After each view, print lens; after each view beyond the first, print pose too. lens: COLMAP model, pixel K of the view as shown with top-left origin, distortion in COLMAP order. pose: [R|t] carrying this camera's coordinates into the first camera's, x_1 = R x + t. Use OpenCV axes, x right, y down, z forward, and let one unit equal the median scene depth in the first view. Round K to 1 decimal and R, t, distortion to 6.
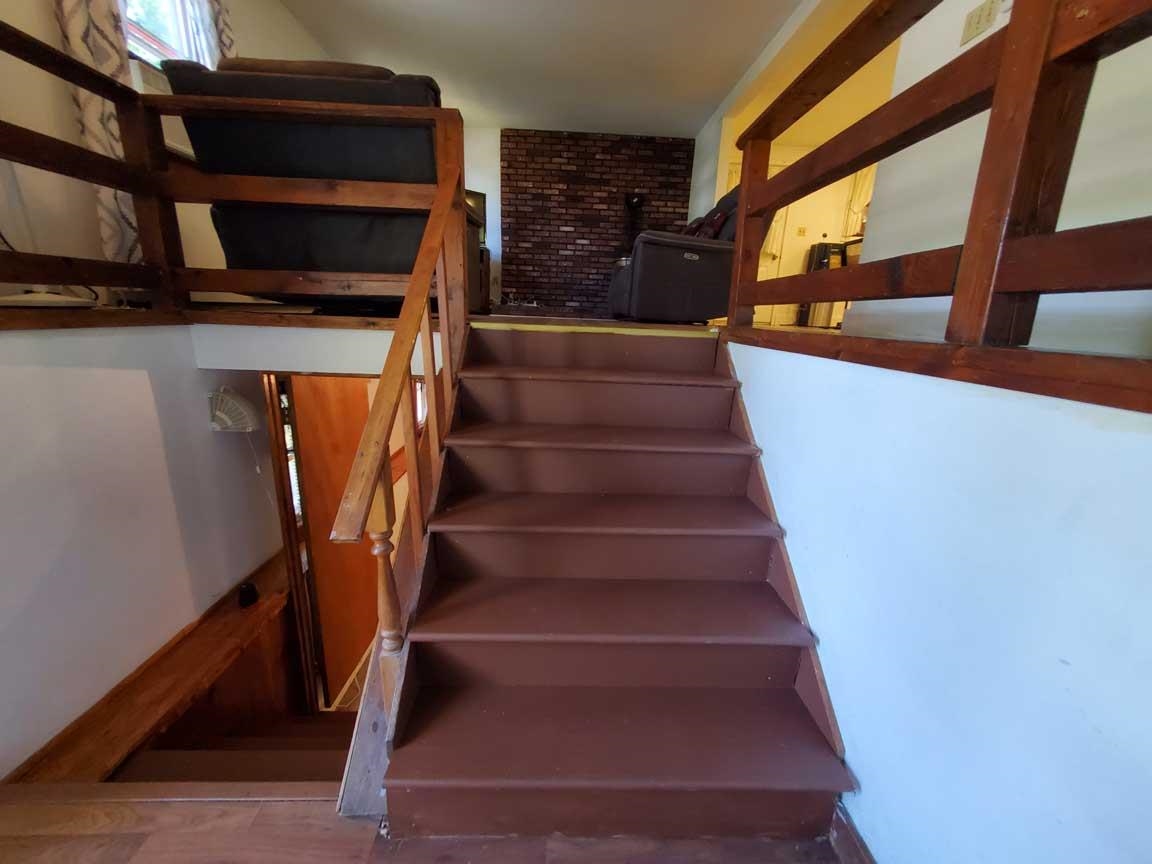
lens RADIAL K [[450.7, 0, 578.5], [0, 450.7, 429.7], [0, 0, 1]] dist [0.001440, -0.000194]
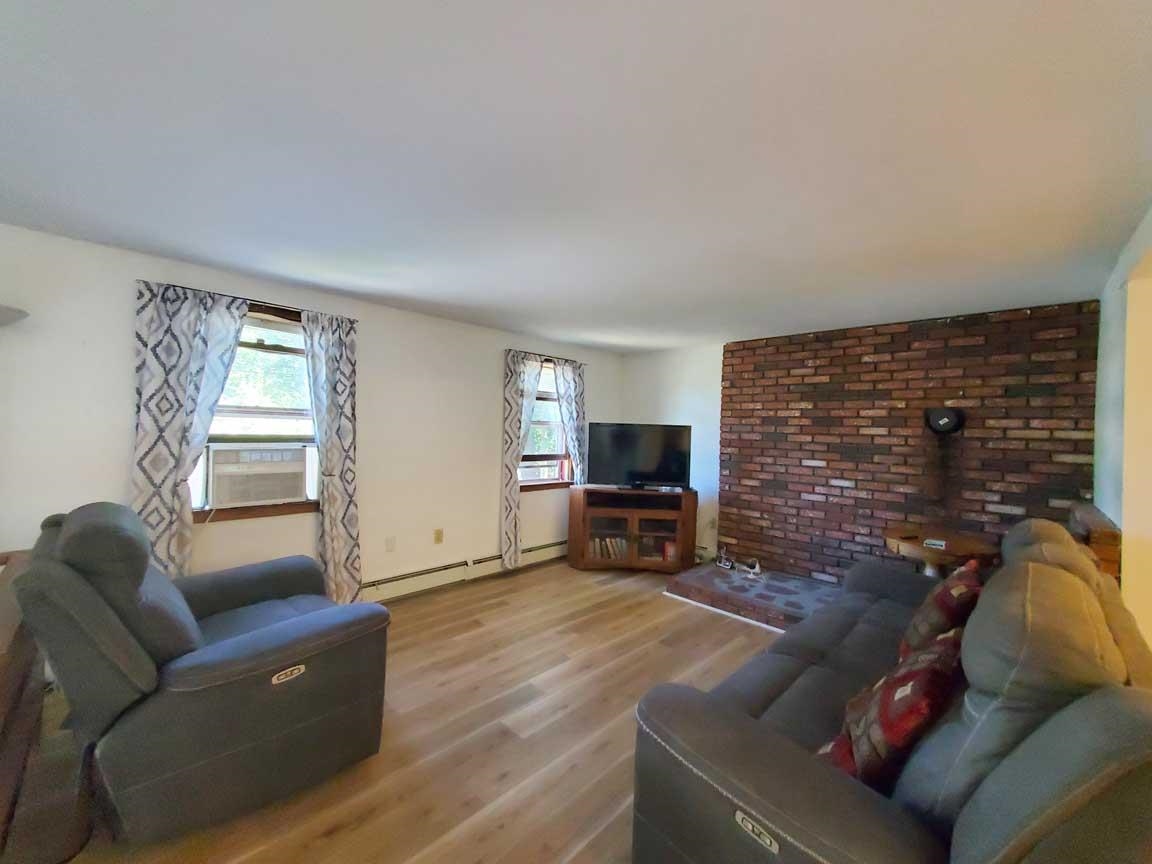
lens RADIAL K [[450.7, 0, 578.5], [0, 450.7, 429.7], [0, 0, 1]] dist [0.001440, -0.000194]
pose [[0.698839, -0.017776, -0.715058, 0.205605], [-0.189626, 0.959317, -0.209172, -0.294224], [0.689685, 0.281772, 0.667037, 0.319869]]
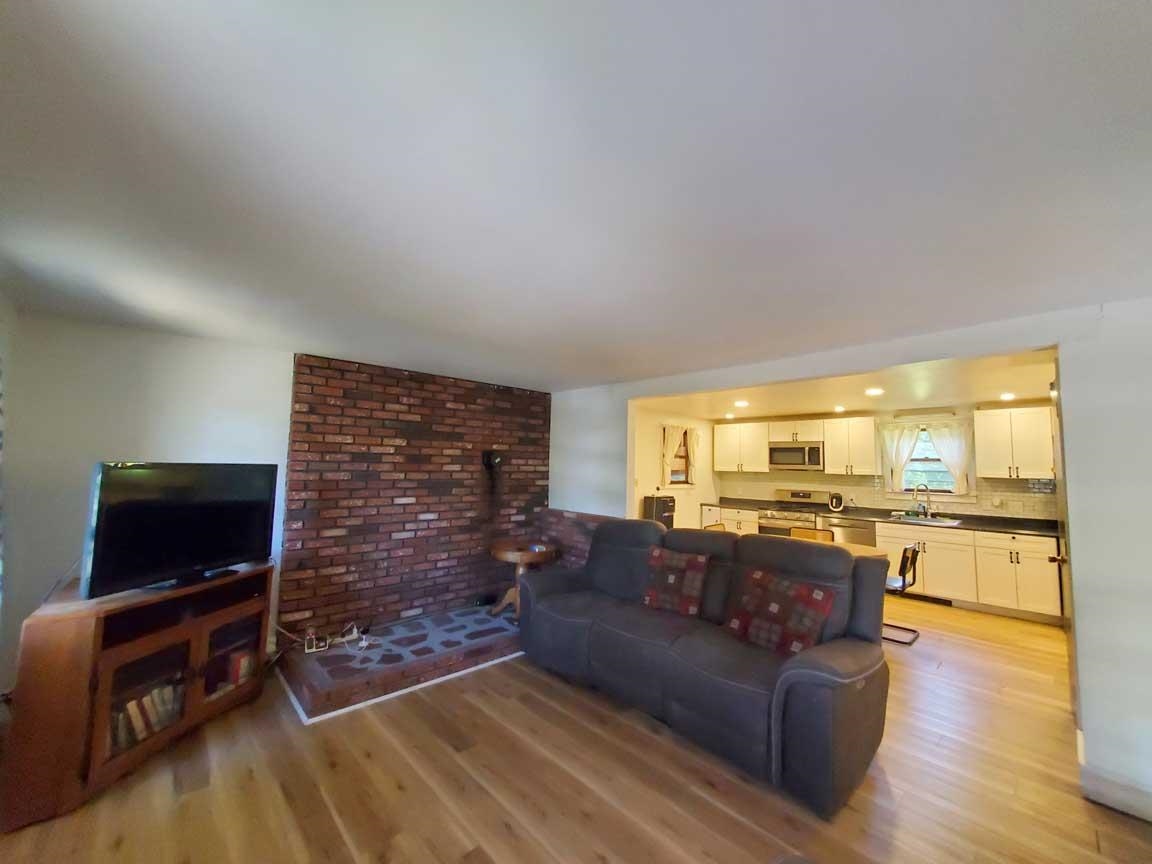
lens RADIAL K [[450.7, 0, 578.5], [0, 450.7, 429.7], [0, 0, 1]] dist [0.001440, -0.000194]
pose [[0.747712, 0.028399, 0.663415, -0.276294], [0.184209, 0.951000, -0.248325, -0.338763], [-0.637960, 0.307883, 0.705843, 0.352718]]
